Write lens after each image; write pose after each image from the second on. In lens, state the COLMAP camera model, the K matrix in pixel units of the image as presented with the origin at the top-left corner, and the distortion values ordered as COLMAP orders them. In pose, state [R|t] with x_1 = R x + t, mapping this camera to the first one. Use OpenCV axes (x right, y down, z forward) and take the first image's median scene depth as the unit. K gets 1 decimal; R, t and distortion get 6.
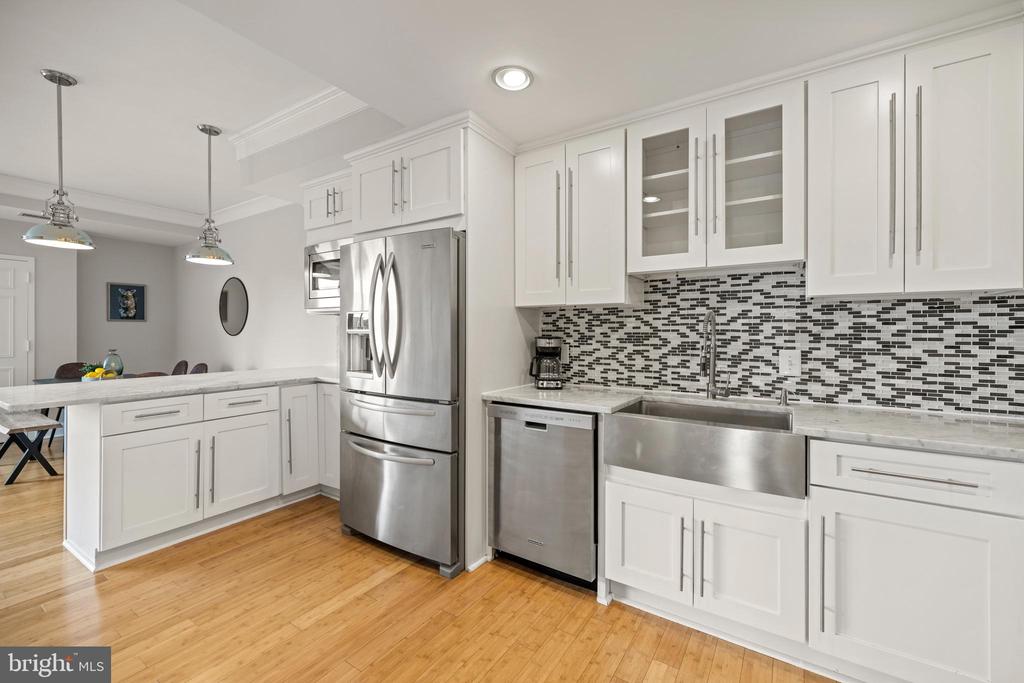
lens RADIAL K [[430.0, 0, 512.0], [0, 430.0, 341.5], [0, 0, 1]] dist [0.000878, 0.000156]
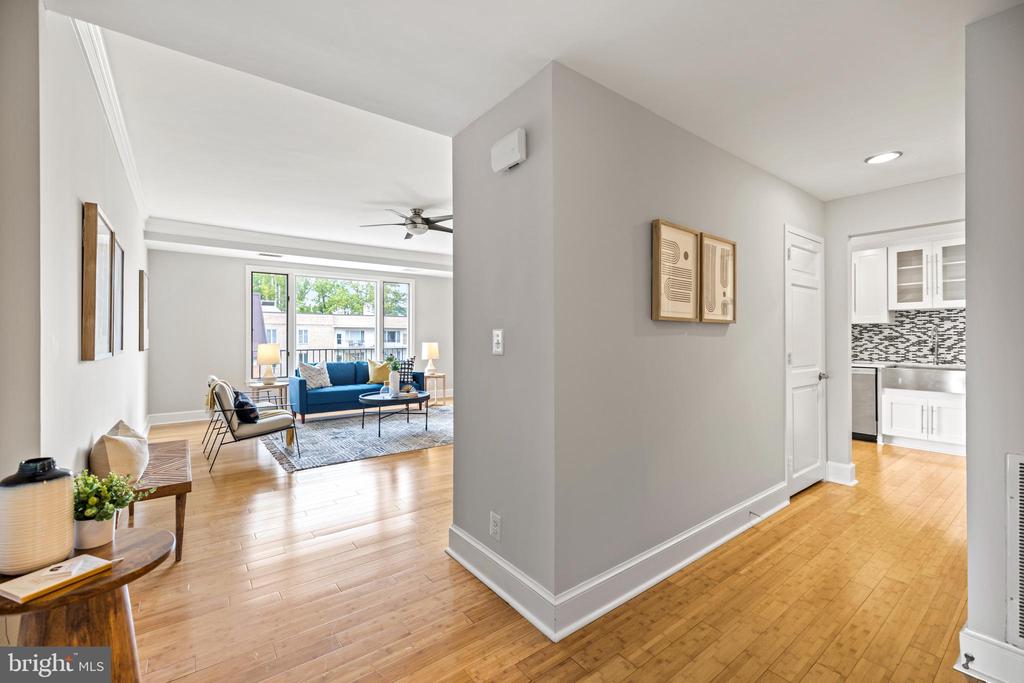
lens RADIAL K [[429.6, 0, 512.0], [0, 429.6, 341.5], [0, 0, 1]] dist [0.003037, 0.000271]
pose [[0.941344, -0.001011, -0.337446, -0.794319], [-0.003395, 0.999917, -0.012468, 0.042639], [0.337430, 0.012883, 0.941262, -1.723180]]
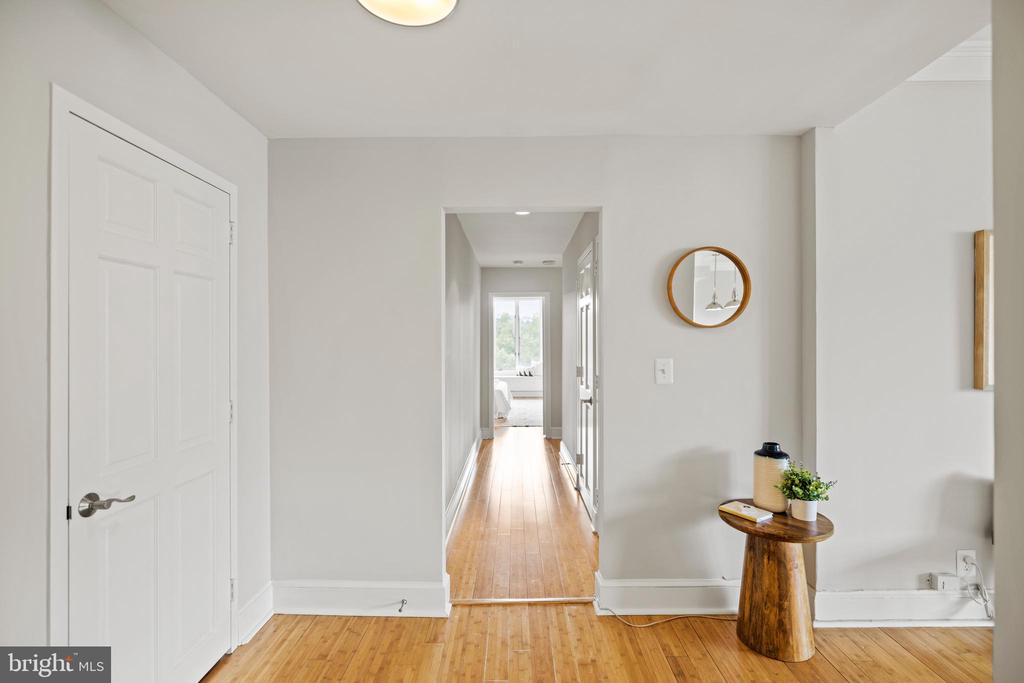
lens RADIAL K [[494.6, 0, 512.0], [0, 494.6, 341.5], [0, 0, 1]] dist [0.000037, -0.000011]
pose [[-0.840244, 0.004639, -0.542189, -0.563041], [-0.006459, 0.999807, 0.018564, -0.032574], [0.542170, 0.019100, -0.840051, -0.878512]]
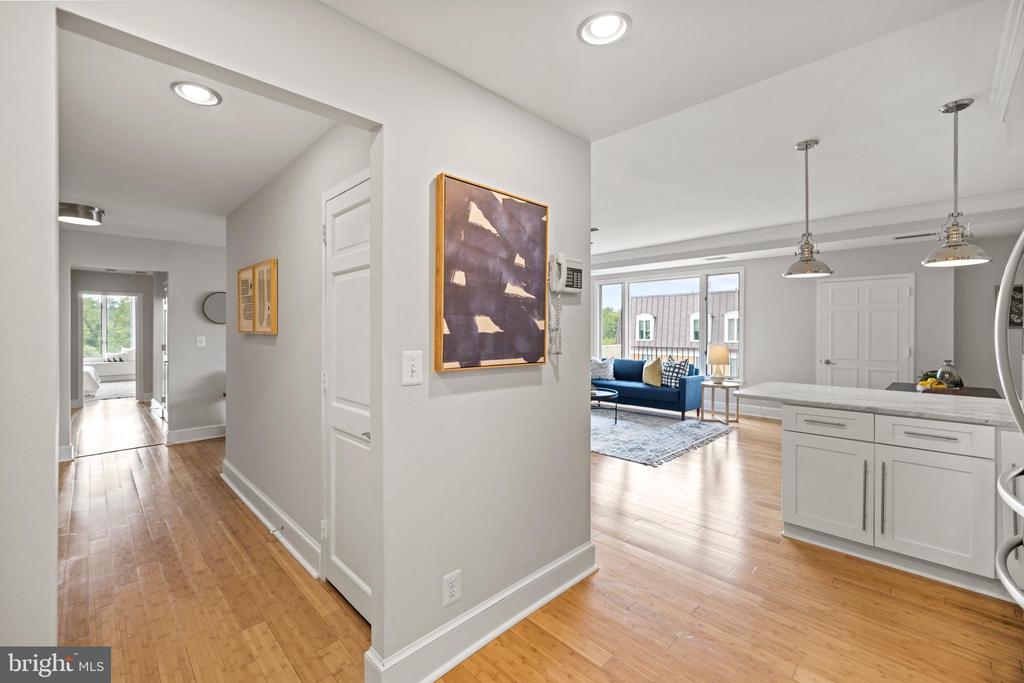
lens RADIAL K [[430.0, 0, 512.0], [0, 430.0, 341.5], [0, 0, 1]] dist [0.000878, 0.000156]
pose [[-0.216536, 0.021046, -0.976048, 0.405759], [-0.023404, 0.999368, 0.026742, -0.047841], [0.975994, 0.028634, -0.215906, 0.451773]]
